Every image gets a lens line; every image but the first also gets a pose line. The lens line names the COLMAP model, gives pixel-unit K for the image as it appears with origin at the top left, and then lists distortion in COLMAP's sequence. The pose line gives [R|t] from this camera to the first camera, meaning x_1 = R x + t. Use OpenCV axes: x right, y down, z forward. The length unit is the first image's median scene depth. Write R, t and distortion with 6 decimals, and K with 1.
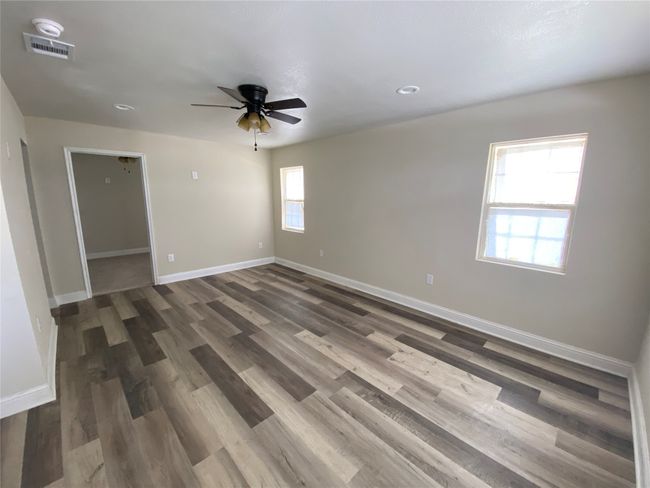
lens RADIAL K [[271.9, 0, 325.0], [0, 271.9, 244.0], [0, 0, 1]] dist [-0.001802, -0.000845]
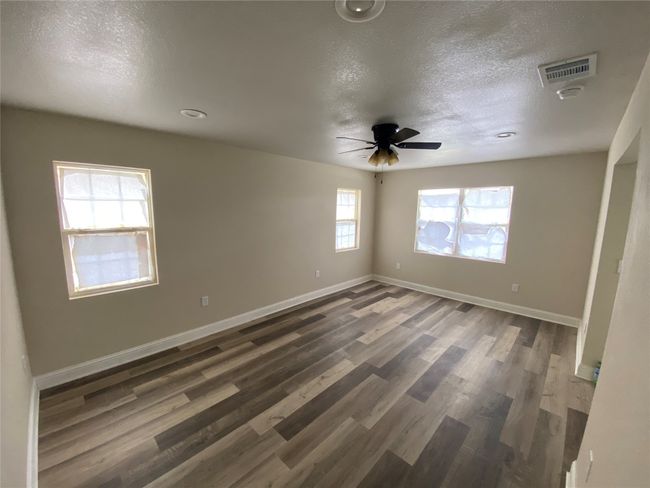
lens RADIAL K [[257.3, 0, 325.0], [0, 257.3, 244.0], [0, 0, 1]] dist [0.000634, 0.000037]
pose [[-0.024538, -0.161041, 0.986643, -1.087040], [0.171501, 0.971630, 0.162856, -0.281272], [-0.984878, 0.173206, 0.003777, 1.062731]]
